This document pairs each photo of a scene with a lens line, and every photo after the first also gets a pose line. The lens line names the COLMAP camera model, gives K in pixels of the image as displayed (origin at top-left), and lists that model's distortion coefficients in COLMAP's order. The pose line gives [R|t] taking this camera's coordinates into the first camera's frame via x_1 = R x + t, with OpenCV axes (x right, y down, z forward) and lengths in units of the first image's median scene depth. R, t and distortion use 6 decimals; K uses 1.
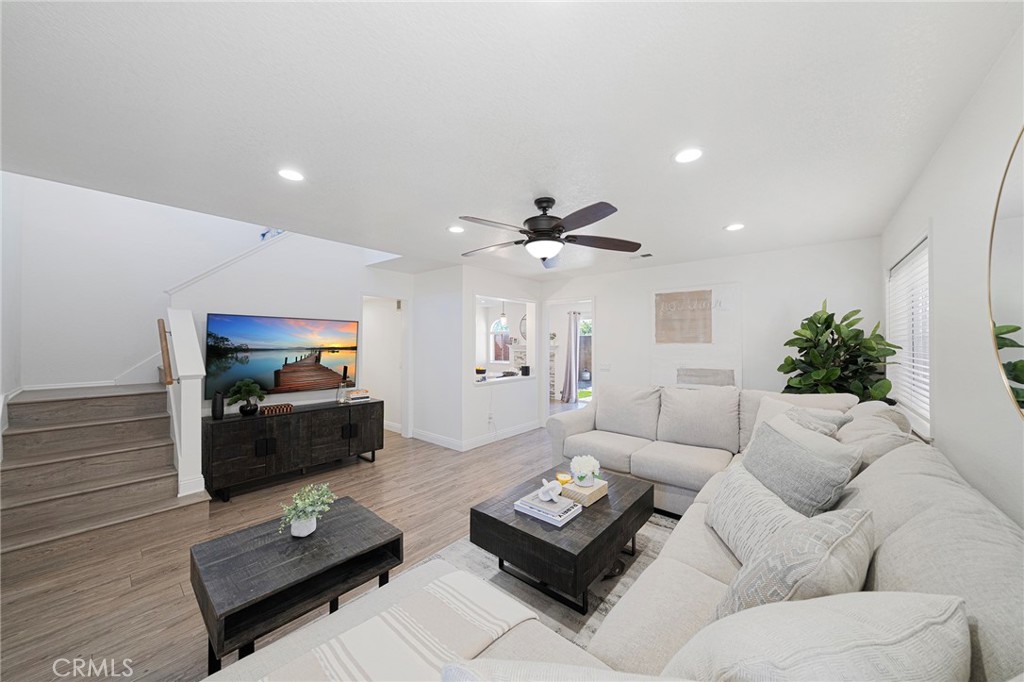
lens RADIAL K [[350.4, 0, 512.0], [0, 350.4, 341.0], [0, 0, 1]] dist [-0.000187, -0.000049]
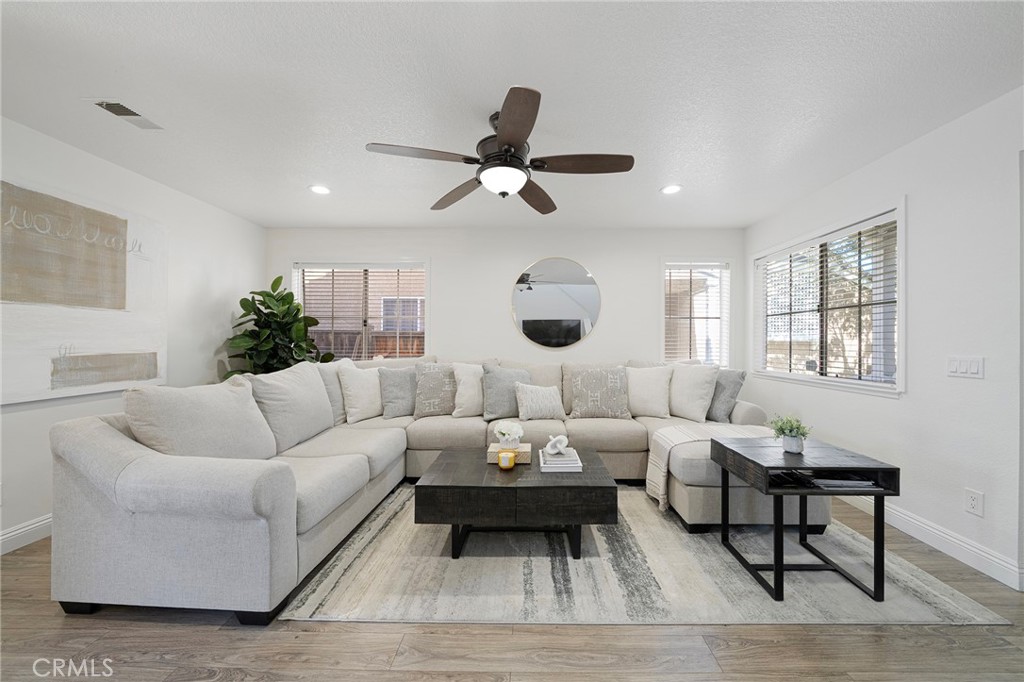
lens RADIAL K [[367.3, 0, 528.1], [0, 367.3, 339.5], [0, 0, 1]] dist [-0.001820, -0.000116]
pose [[-0.639454, -0.000173, 0.768829, -0.360864], [-0.009691, 0.999922, -0.007835, 0.057371], [-0.768768, -0.012461, -0.639406, 0.923164]]
